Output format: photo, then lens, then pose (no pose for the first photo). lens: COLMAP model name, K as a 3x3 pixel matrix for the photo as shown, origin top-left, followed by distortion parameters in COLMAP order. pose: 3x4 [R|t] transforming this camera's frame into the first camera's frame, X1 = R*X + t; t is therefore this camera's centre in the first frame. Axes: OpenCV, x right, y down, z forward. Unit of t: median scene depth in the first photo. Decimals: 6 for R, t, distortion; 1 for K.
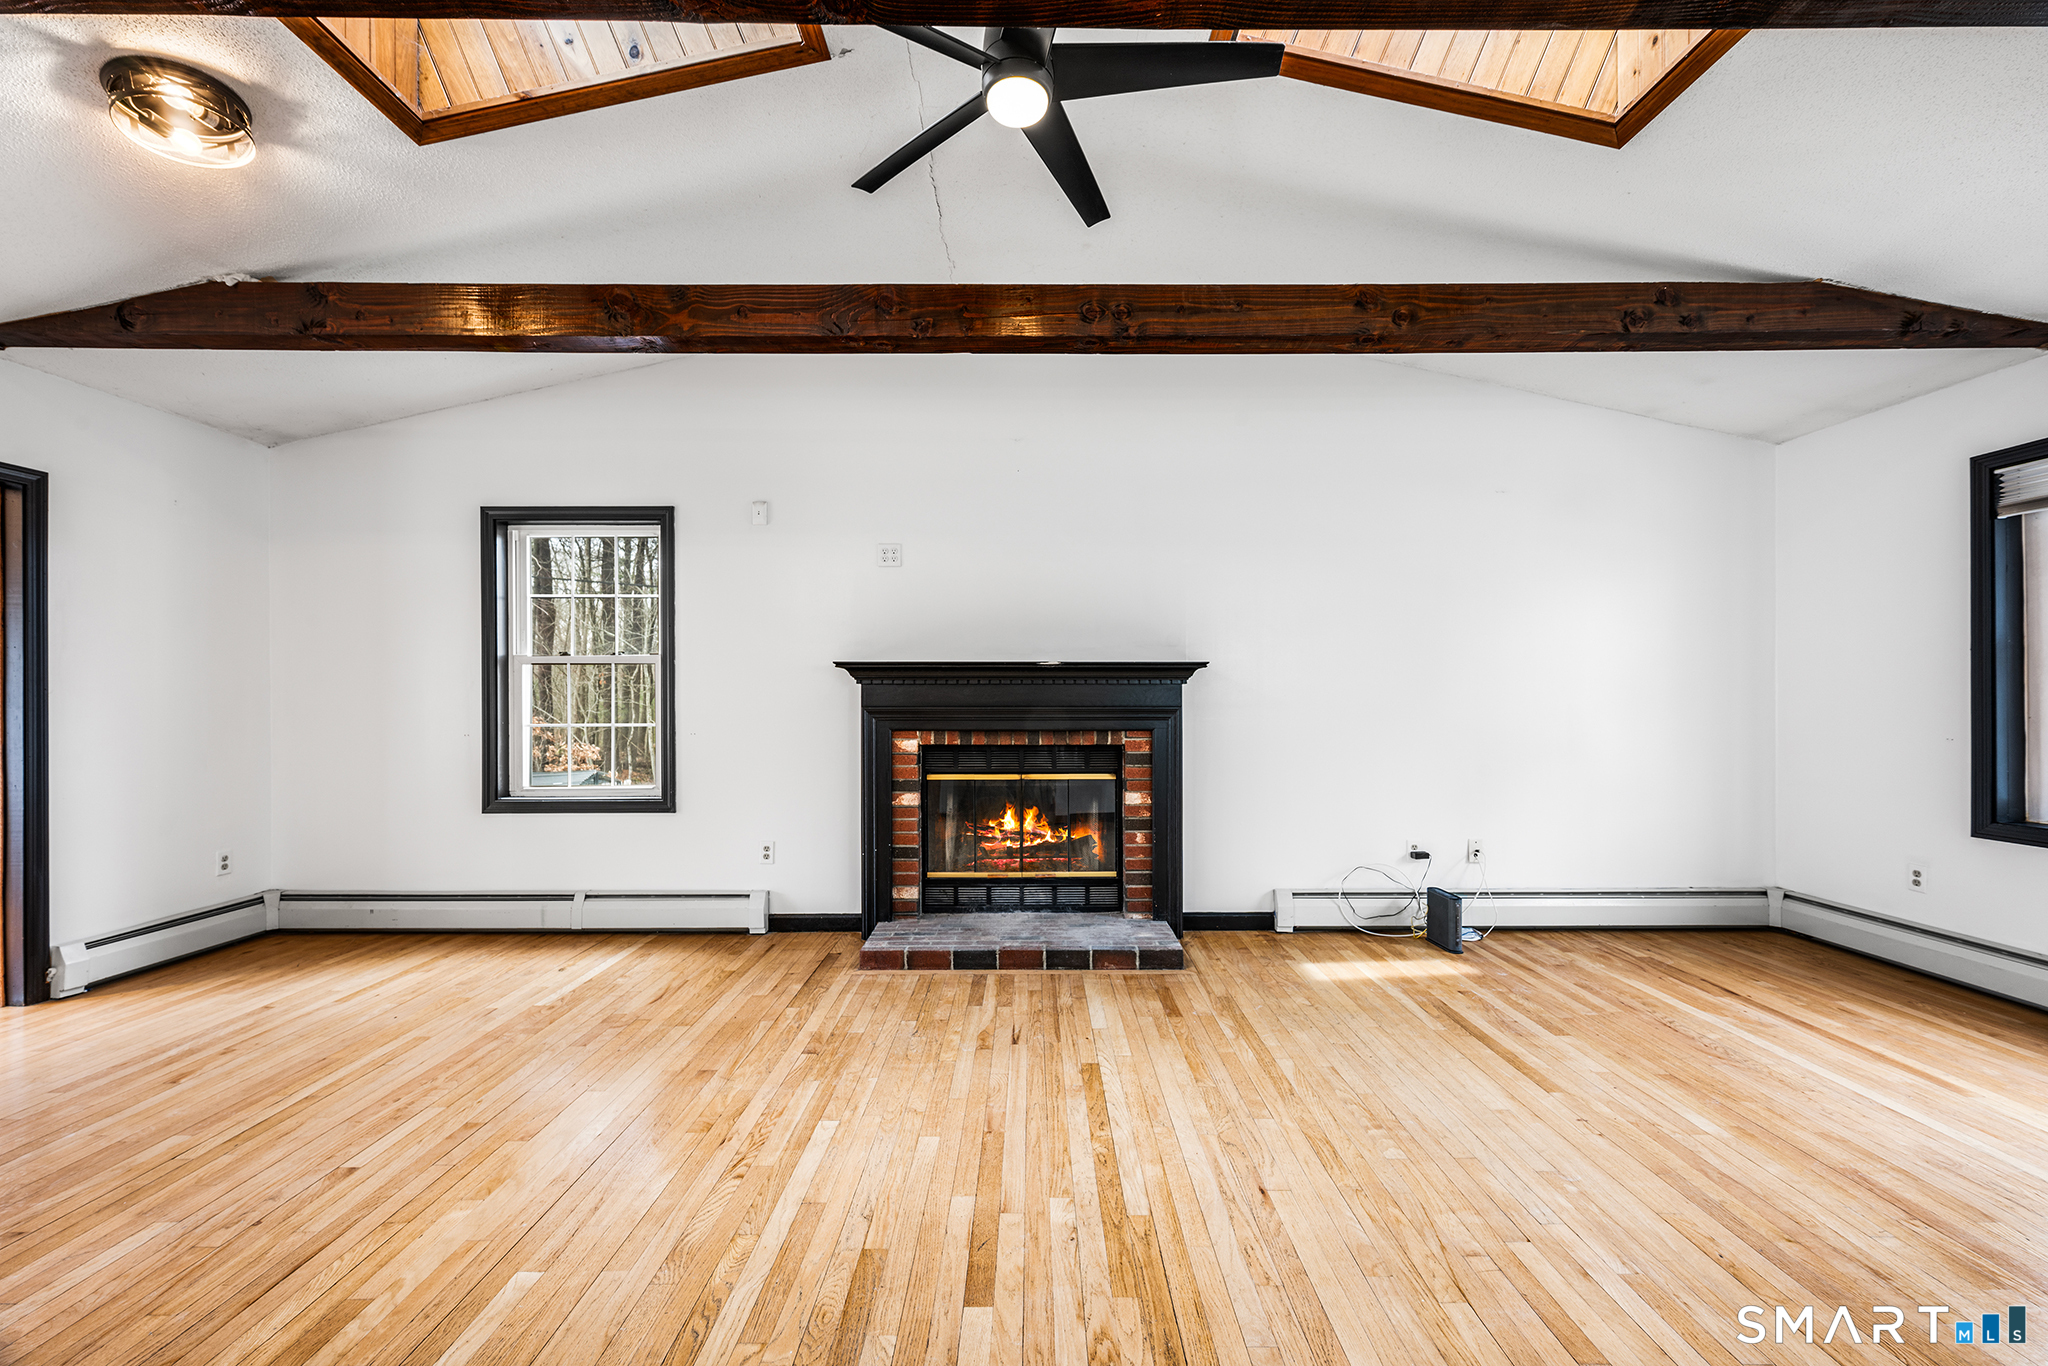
lens RADIAL K [[801.2, 0, 1030.8], [0, 801.2, 697.9], [0, 0, 1]] dist [-0.001600, -0.000340]
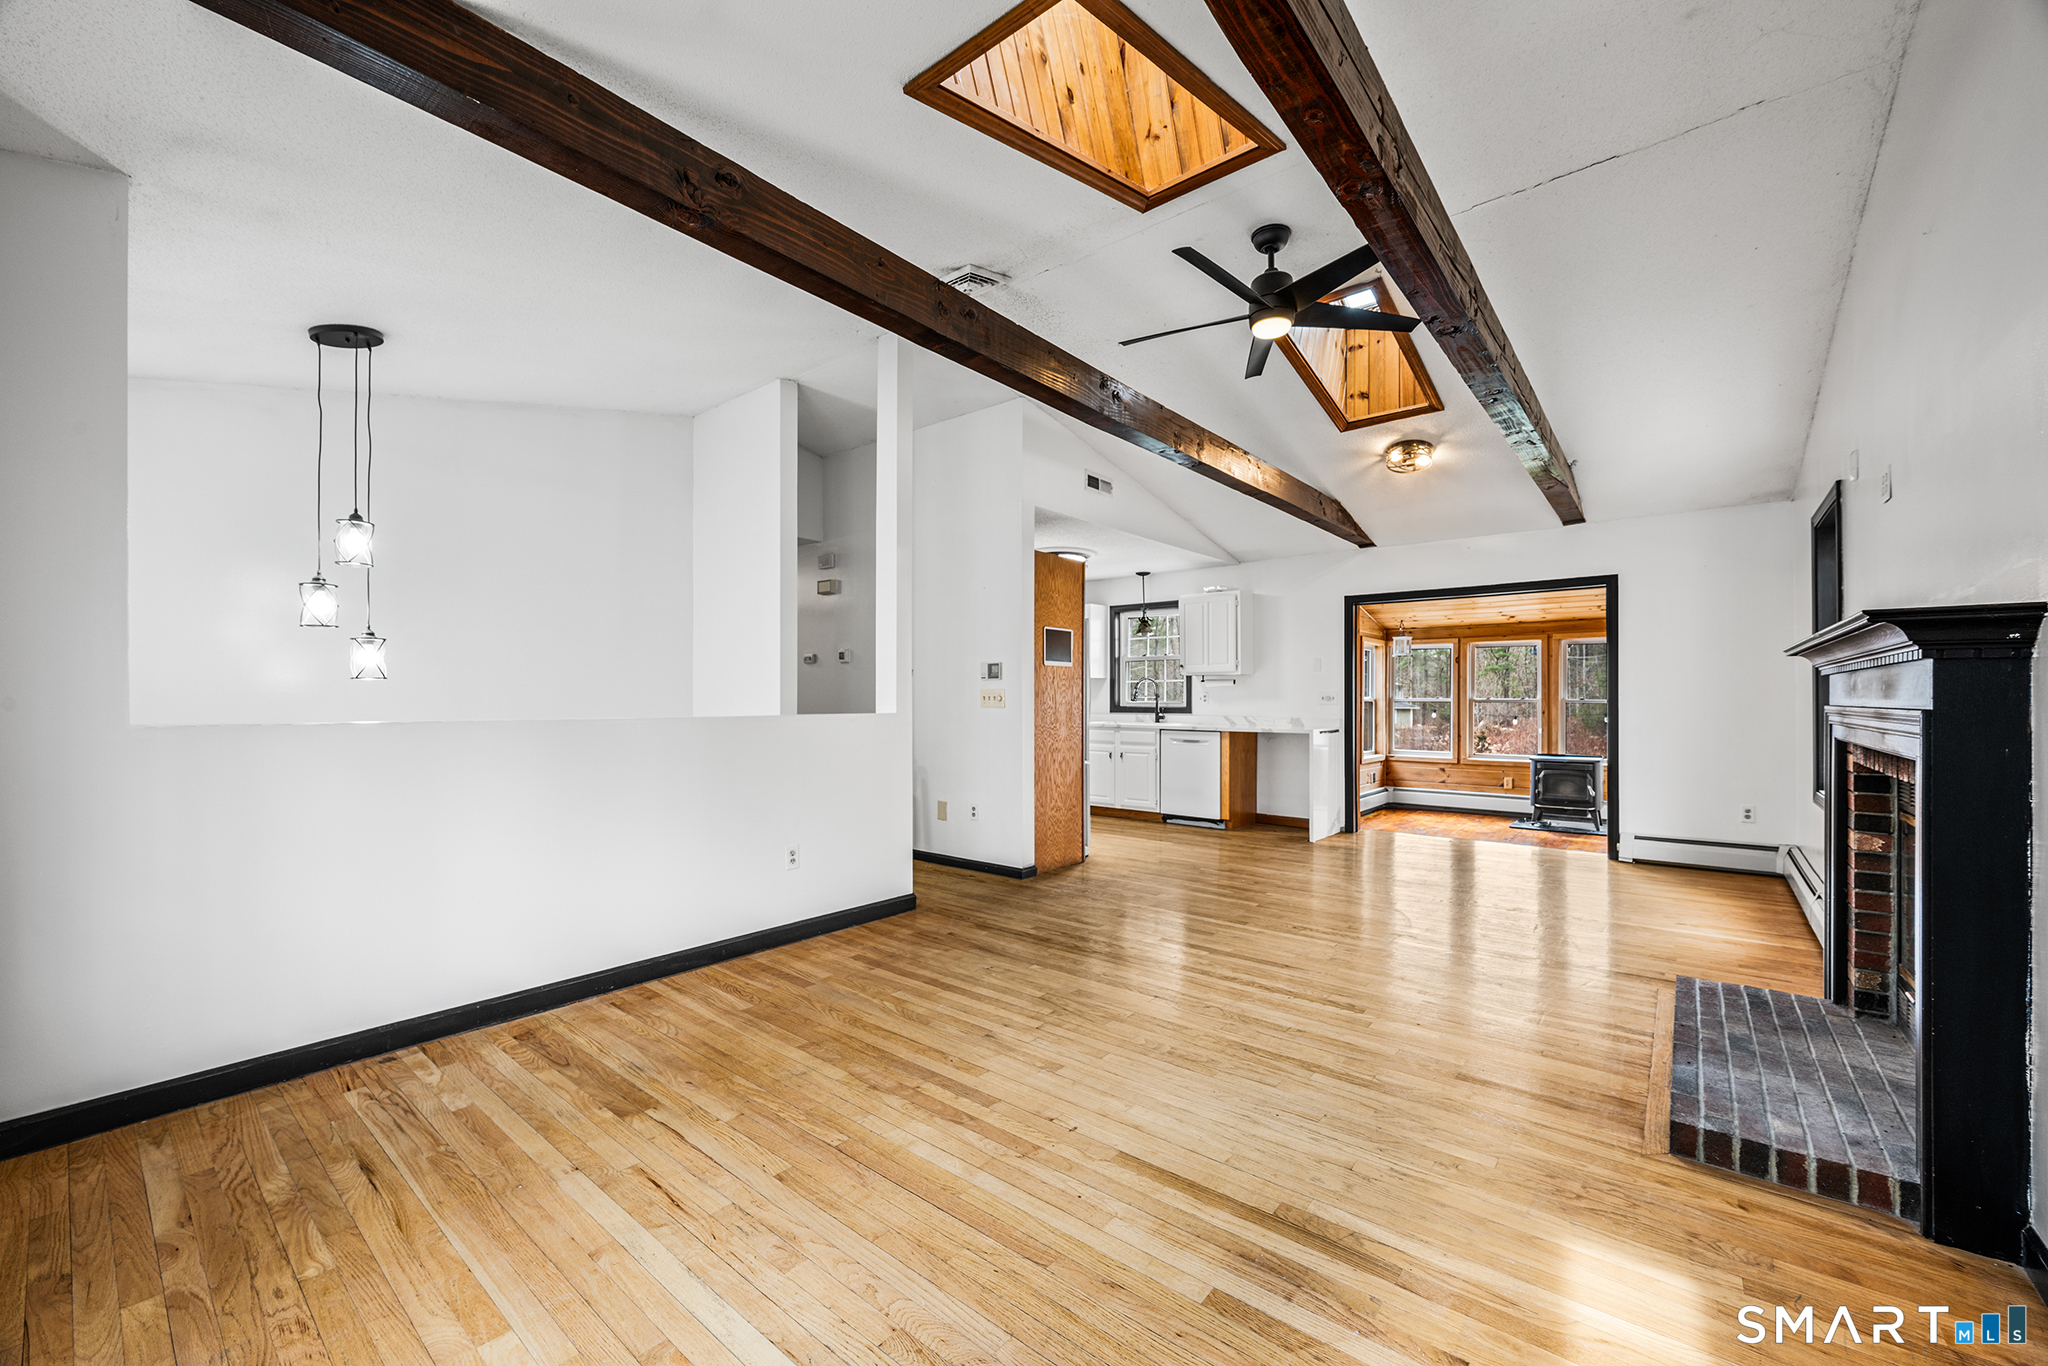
lens RADIAL K [[801.2, 0, 1030.8], [0, 801.2, 697.9], [0, 0, 1]] dist [-0.001600, -0.000340]
pose [[-0.638020, -0.000509, -0.770020, 0.987489], [0.002691, 0.999992, -0.002891, 0.005271], [0.770015, -0.003916, -0.638014, 1.063138]]
